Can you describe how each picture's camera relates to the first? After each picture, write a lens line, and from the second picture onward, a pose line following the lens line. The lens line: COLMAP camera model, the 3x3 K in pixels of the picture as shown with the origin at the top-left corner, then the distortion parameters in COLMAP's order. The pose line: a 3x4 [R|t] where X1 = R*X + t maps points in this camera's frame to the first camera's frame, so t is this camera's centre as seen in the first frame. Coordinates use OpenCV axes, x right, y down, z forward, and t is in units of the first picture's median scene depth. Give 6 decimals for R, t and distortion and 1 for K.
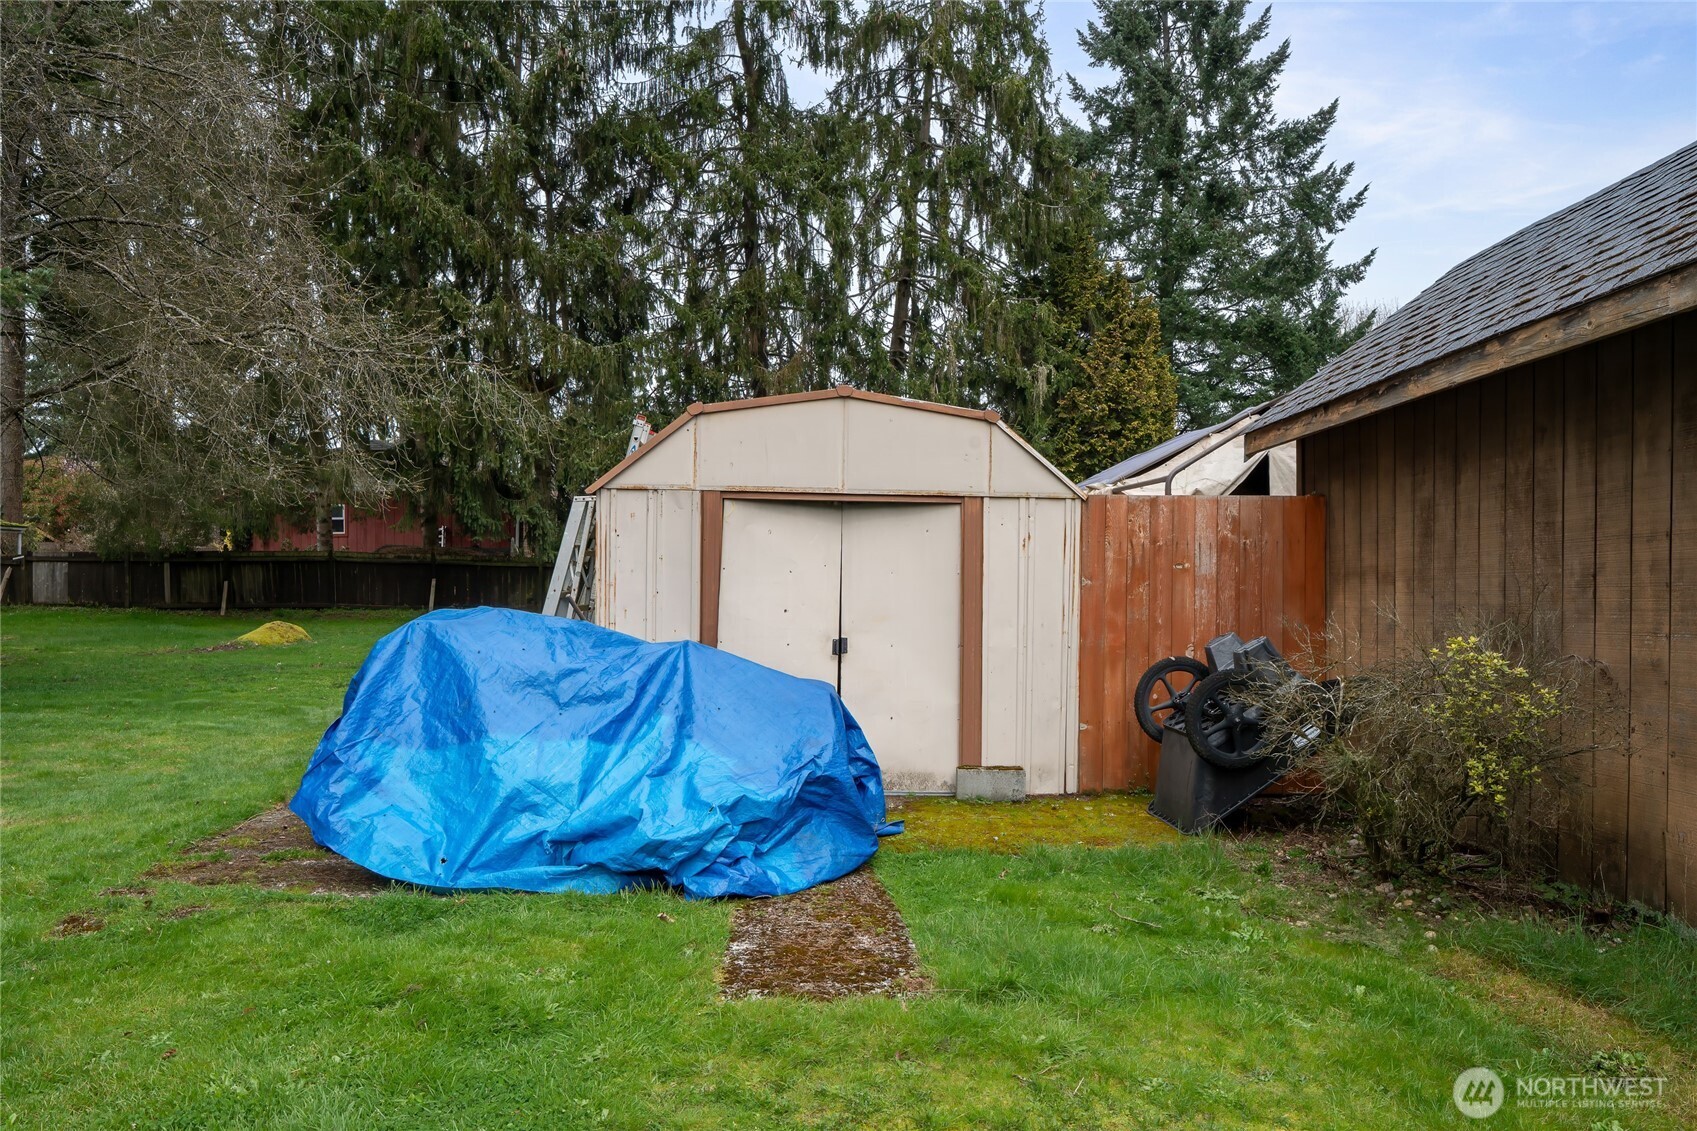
lens RADIAL K [[1171.2, 0, 848.5], [0, 1171.2, 565.5], [0, 0, 1]] dist [0.000366, -0.000103]
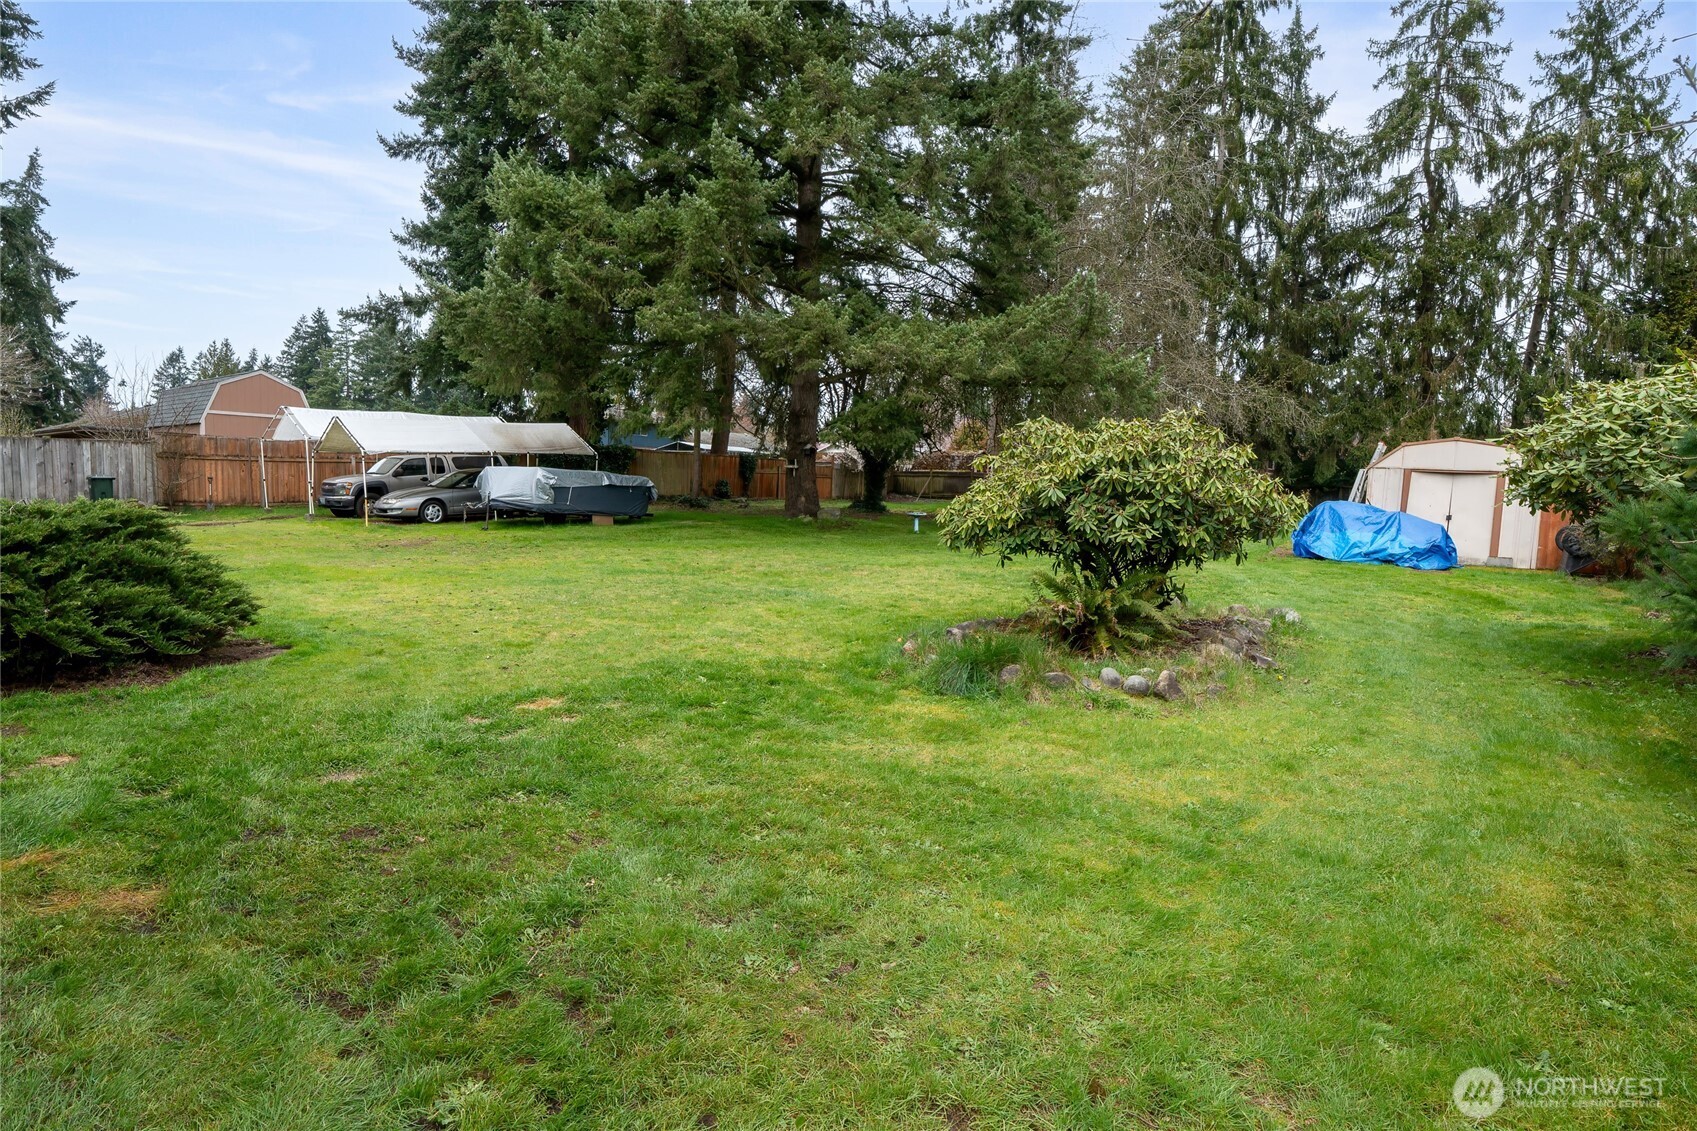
lens RADIAL K [[883.0, 0, 848.5], [0, 883.0, 565.5], [0, 0, 1]] dist [-0.063101, 0.022644]
pose [[0.792738, 0.075493, -0.604869, 0.123416], [-0.016688, 0.994617, 0.102265, -0.013843], [0.609334, -0.070975, 0.789731, -1.865548]]
